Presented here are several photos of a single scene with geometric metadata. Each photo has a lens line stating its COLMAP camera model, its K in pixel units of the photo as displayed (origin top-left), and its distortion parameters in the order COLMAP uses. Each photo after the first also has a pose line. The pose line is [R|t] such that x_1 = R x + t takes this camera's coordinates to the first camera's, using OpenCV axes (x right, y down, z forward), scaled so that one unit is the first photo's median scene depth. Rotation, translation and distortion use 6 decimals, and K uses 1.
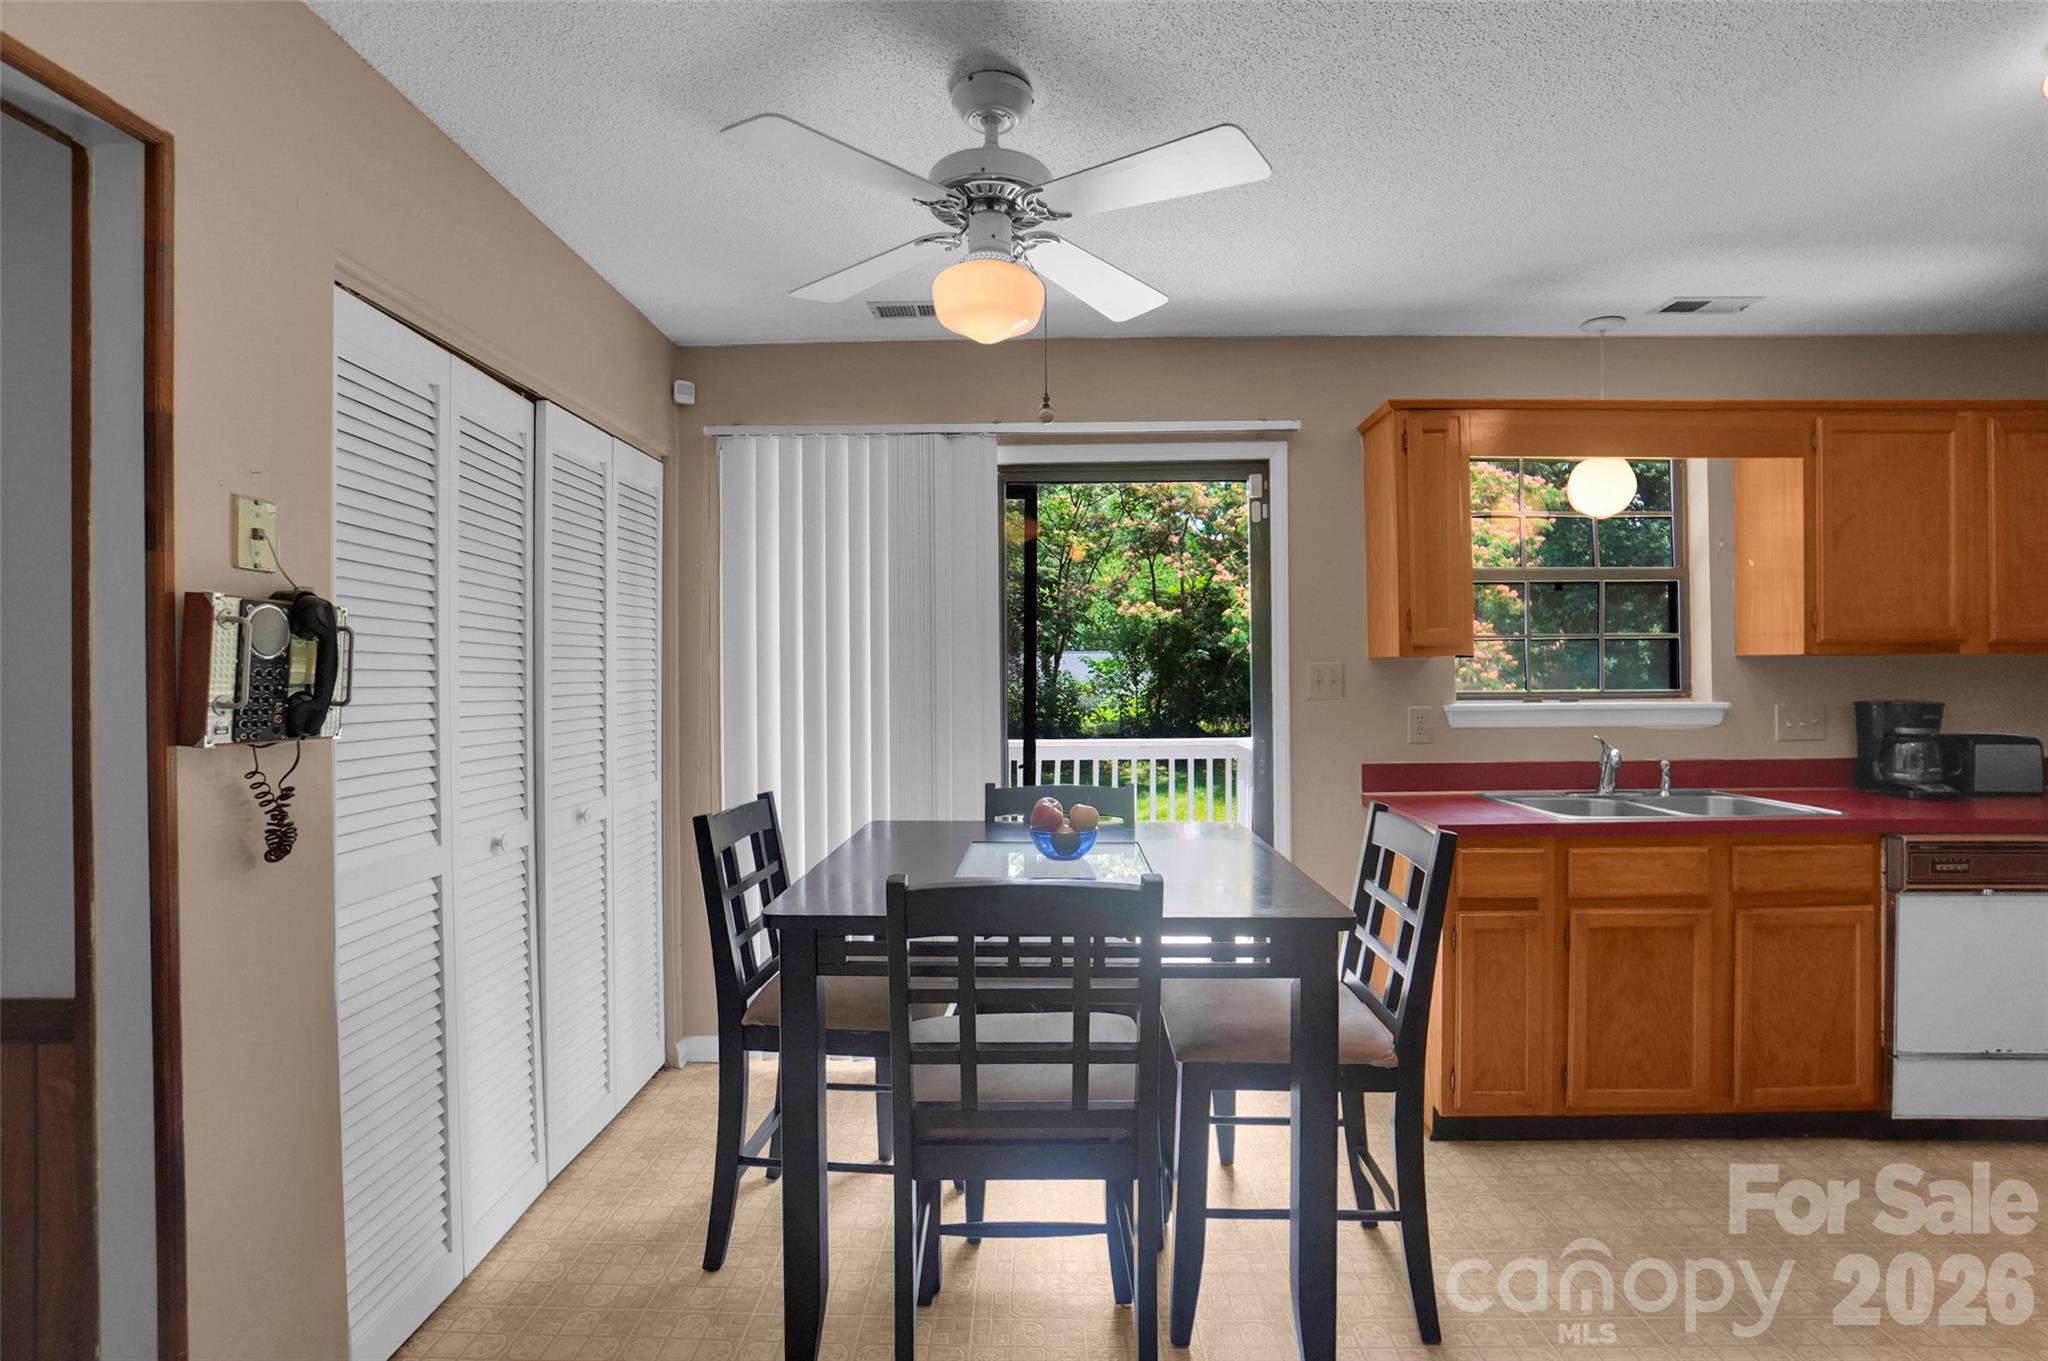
lens RADIAL K [[934.6, 0, 1025.3], [0, 934.6, 673.6], [0, 0, 1]] dist [-0.047108, 0.014144]
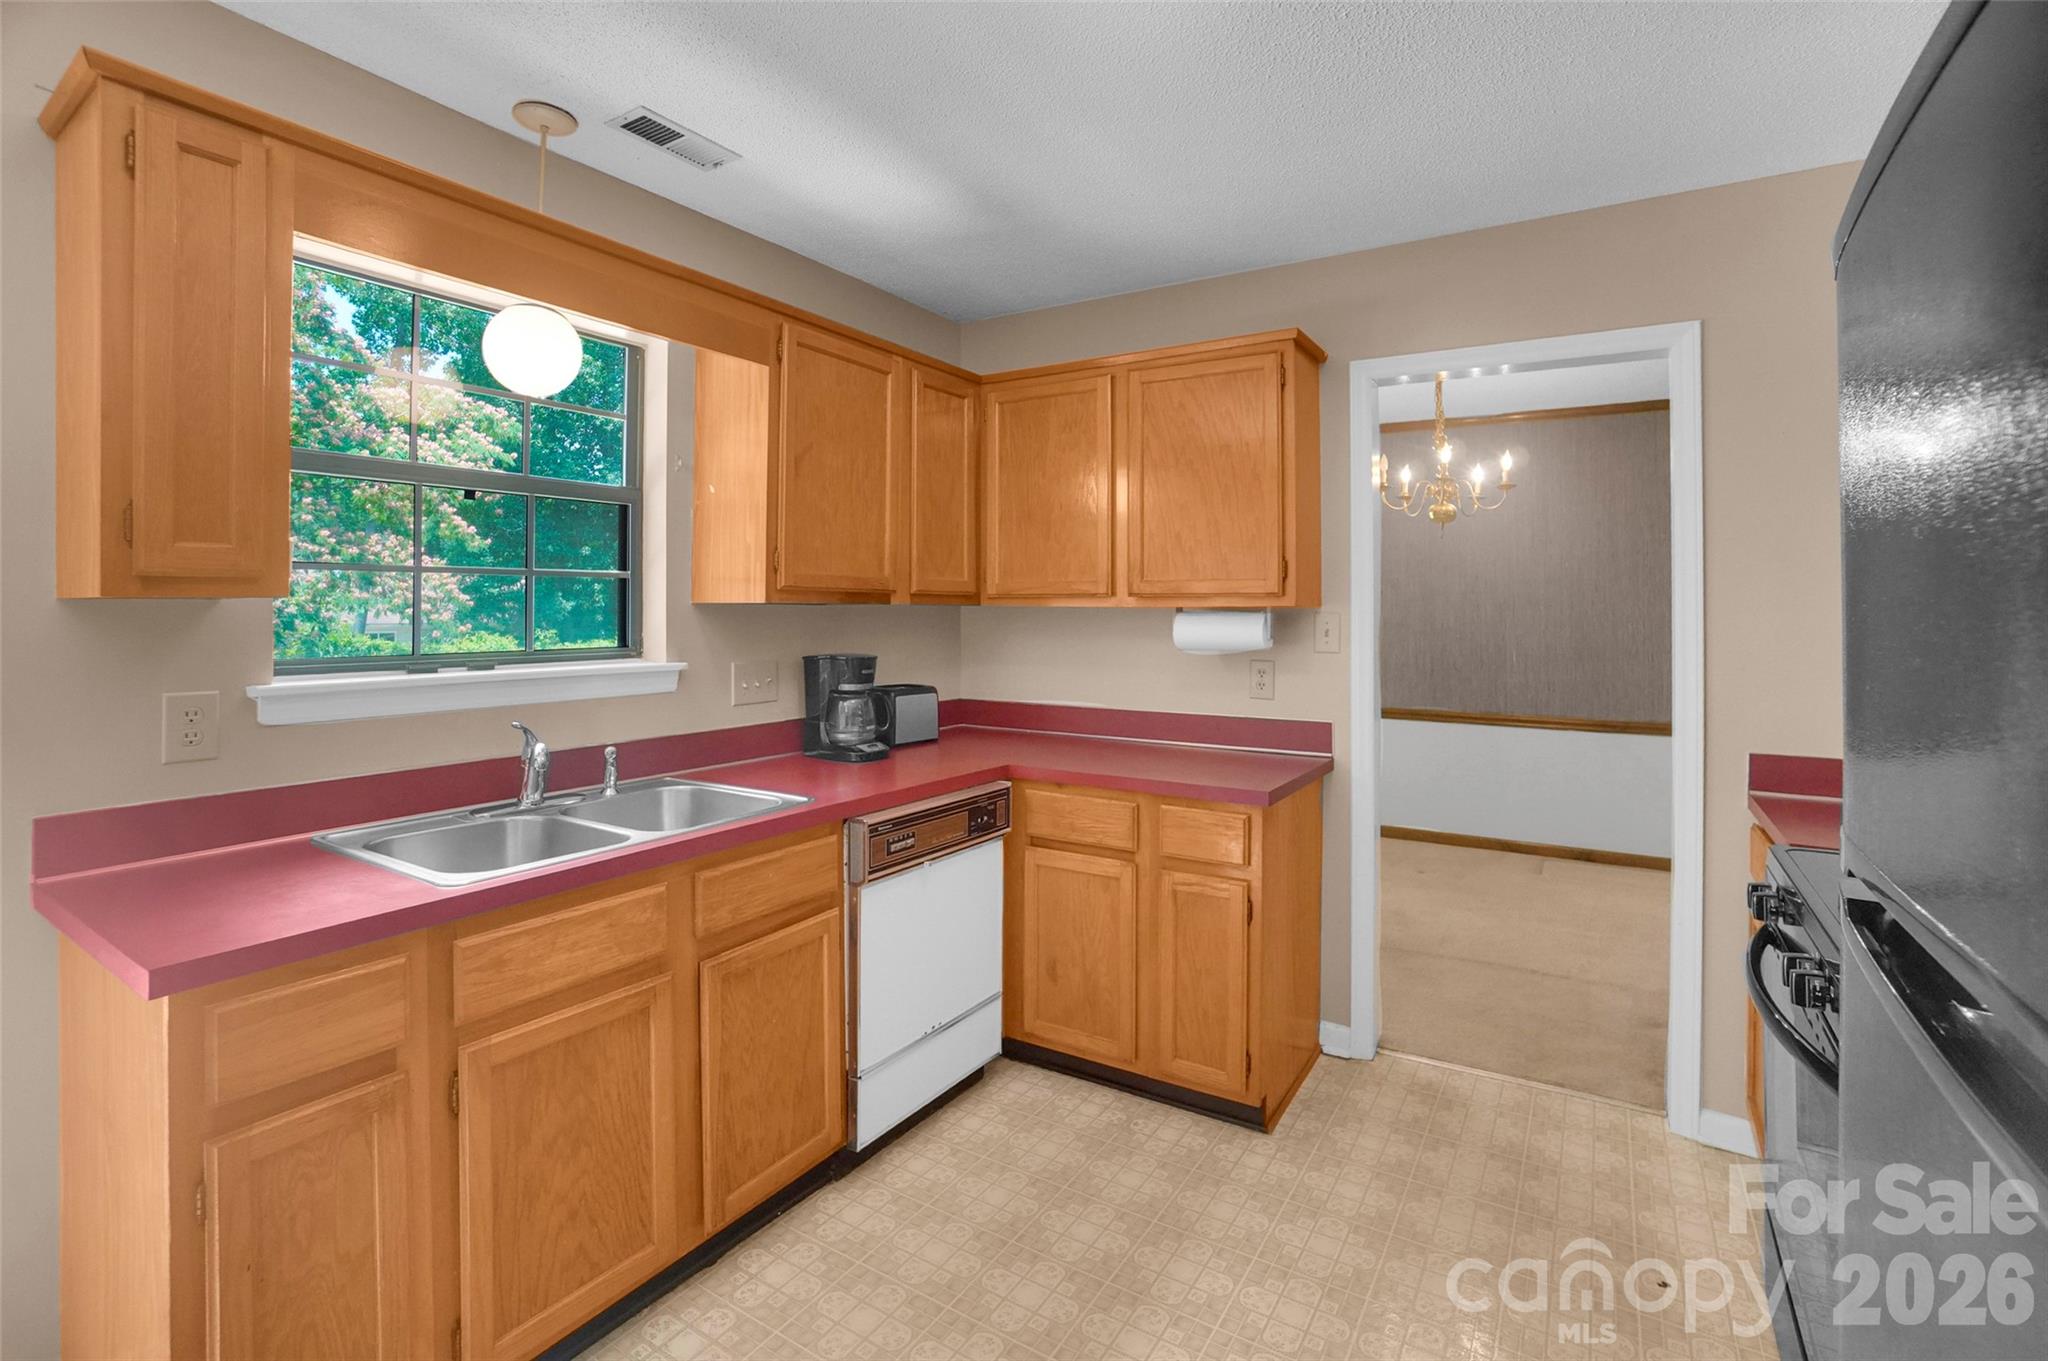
lens RADIAL K [[934.6, 0, 1012.7], [0, 934.6, 596.8], [0, 0, 1]] dist [-0.047108, 0.014144]
pose [[0.529616, 0.017894, 0.848049, 0.259297], [-0.002639, 0.999807, -0.019448, -0.011392], [-0.848233, 0.008062, 0.529561, 0.363064]]
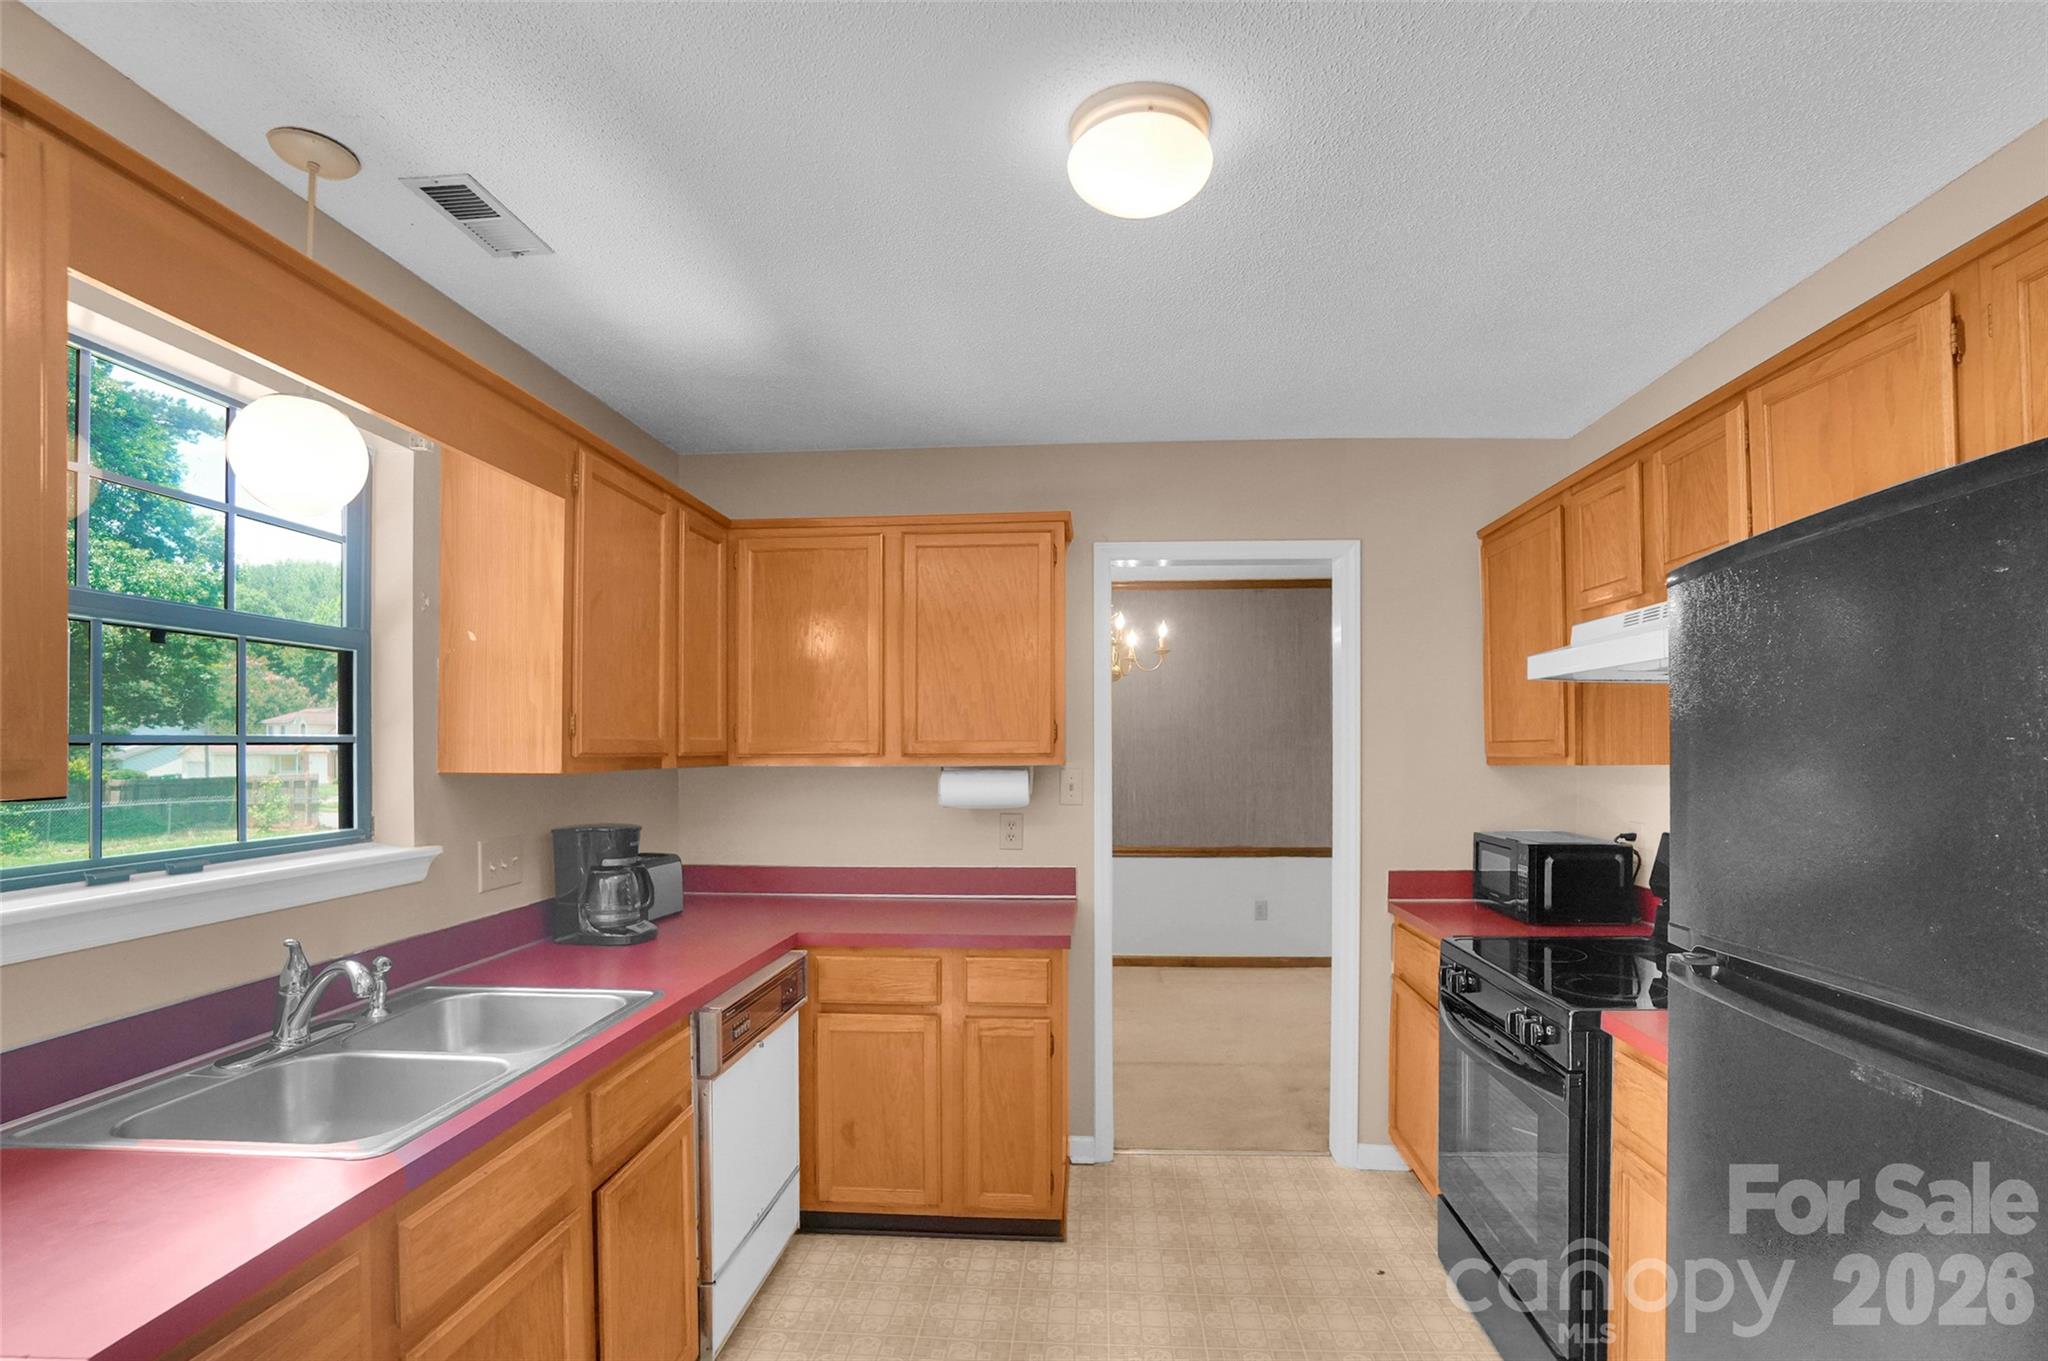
lens RADIAL K [[969.0, 0, 1025.2], [0, 969.0, 751.5], [0, 0, 1]] dist [-0.034171, 0.006605]
pose [[0.064001, -0.001456, 0.997949, 0.127256], [0.006654, 0.999977, 0.001032, -0.036965], [-0.997928, 0.006574, 0.064010, 0.589545]]
